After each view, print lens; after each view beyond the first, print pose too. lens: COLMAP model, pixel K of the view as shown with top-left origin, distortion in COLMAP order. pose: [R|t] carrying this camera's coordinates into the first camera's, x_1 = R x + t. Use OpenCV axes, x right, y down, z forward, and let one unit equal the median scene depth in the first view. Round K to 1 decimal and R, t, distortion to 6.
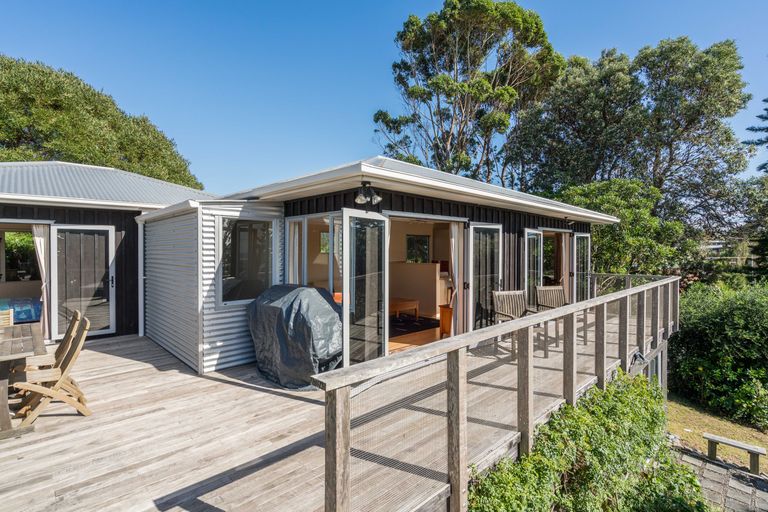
lens RADIAL K [[367.8, 0, 384.0], [0, 367.8, 256.0], [0, 0, 1]] dist [-0.001841, 0.000678]
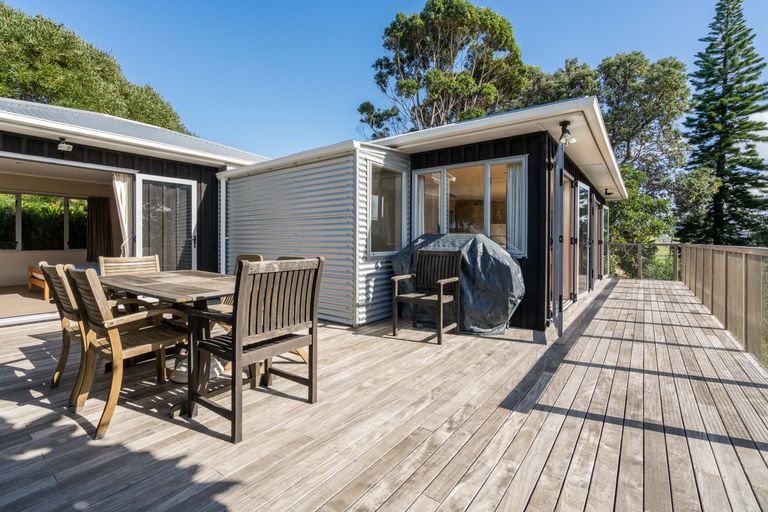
lens RADIAL K [[338.5, 0, 384.3], [0, 338.5, 242.8], [0, 0, 1]] dist [0.001784, -0.000086]
pose [[0.989627, 0.000560, 0.143658, -0.427044], [0.000488, 0.999974, -0.007258, 0.086805], [-0.143658, 0.007253, 0.989601, 0.102137]]
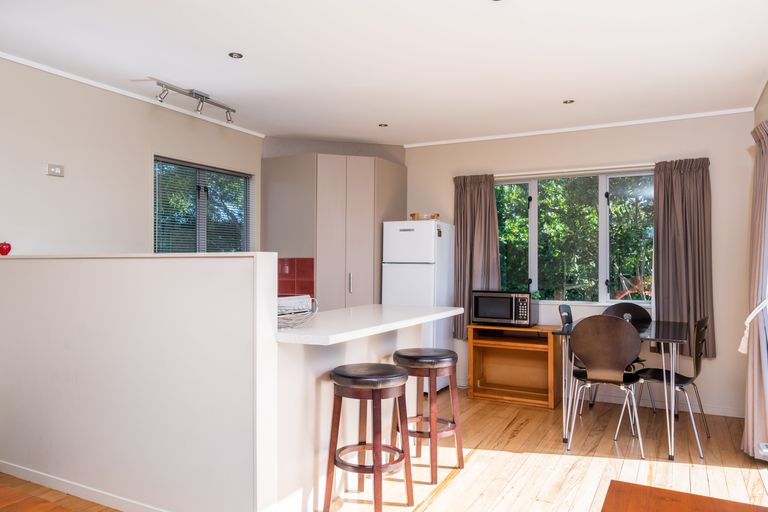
lens RADIAL K [[548.0, 0, 384.0], [0, 548.0, 256.0], [0, 0, 1]] dist [-0.002763, -0.000783]
pose [[0.951530, -0.001128, 0.307553, 0.188416], [0.006255, 0.999857, -0.015685, 0.038276], [-0.307491, 0.016849, 0.951402, 1.105629]]
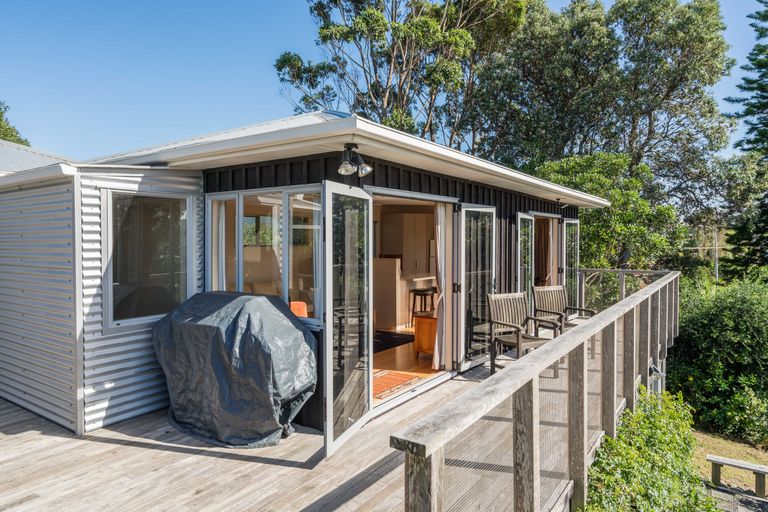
lens RADIAL K [[487.2, 0, 380.9], [0, 487.2, 252.9], [0, 0, 1]] dist [0.009735, -0.001152]
pose [[0.981838, -0.008077, 0.189549, -0.109036], [0.006333, 0.999932, 0.009809, -0.001475], [-0.189615, -0.008431, 0.981822, 0.045572]]
